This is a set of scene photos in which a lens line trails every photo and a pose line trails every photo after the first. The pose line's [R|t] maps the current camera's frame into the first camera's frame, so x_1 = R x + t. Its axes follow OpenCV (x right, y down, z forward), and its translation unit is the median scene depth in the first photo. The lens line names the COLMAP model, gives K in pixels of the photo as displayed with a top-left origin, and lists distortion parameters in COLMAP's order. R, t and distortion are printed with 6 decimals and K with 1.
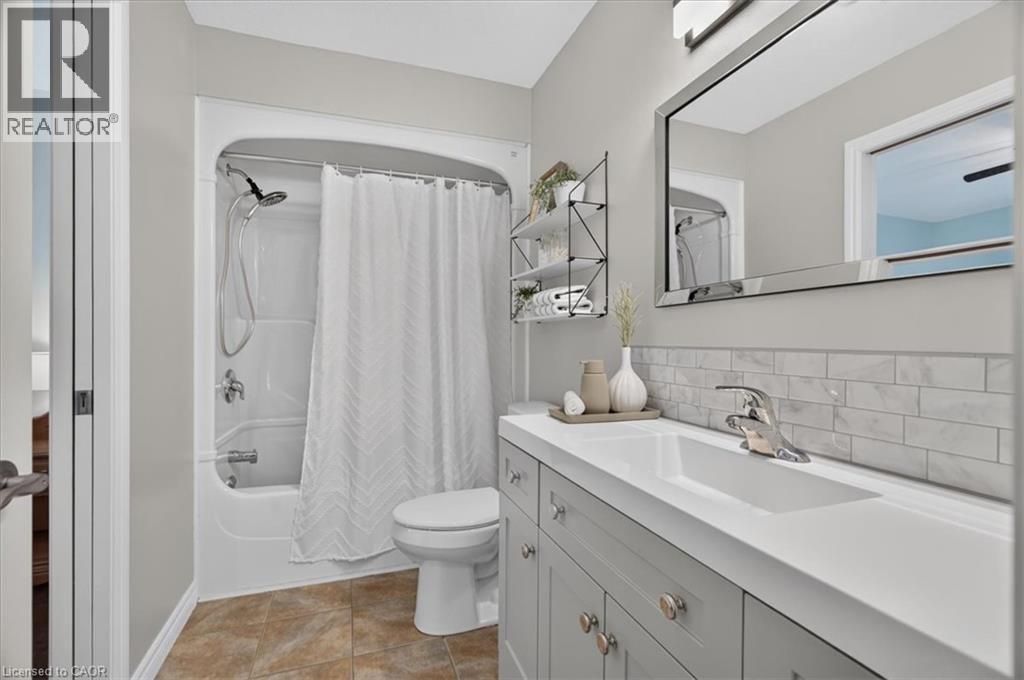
lens RADIAL K [[459.4, 0, 511.0], [0, 459.4, 340.8], [0, 0, 1]] dist [-0.011445, -0.000117]
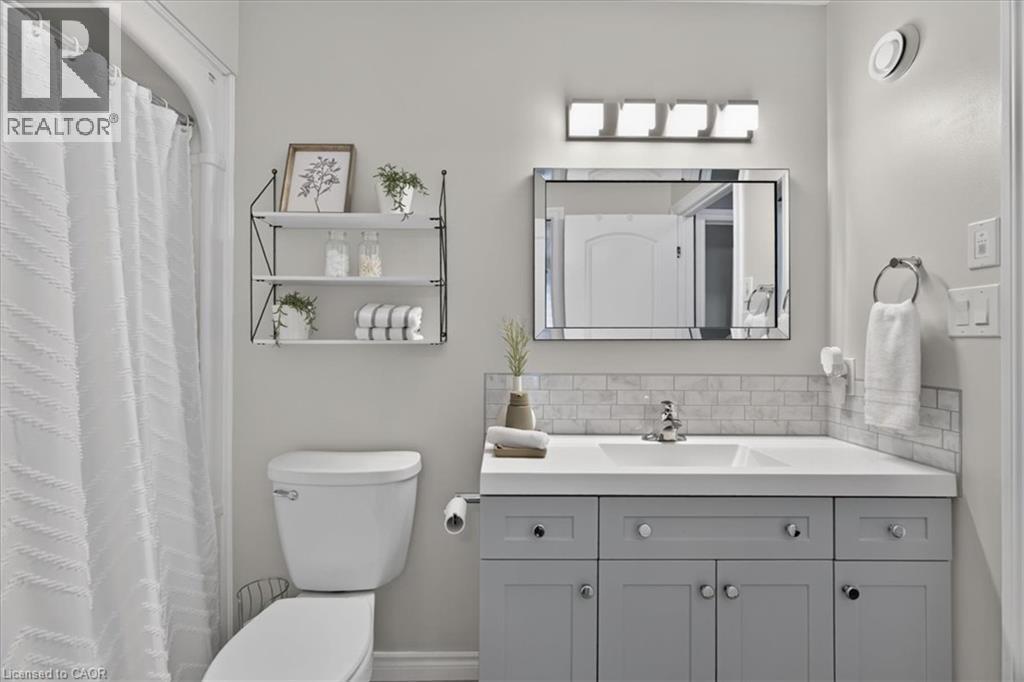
lens RADIAL K [[459.4, 0, 509.5], [0, 459.4, 342.7], [0, 0, 1]] dist [-0.011445, -0.000117]
pose [[0.327041, -0.002462, 0.945007, -0.999112], [-0.003455, 0.999987, 0.003801, -0.088528], [-0.945004, -0.004508, 0.327029, 0.865279]]
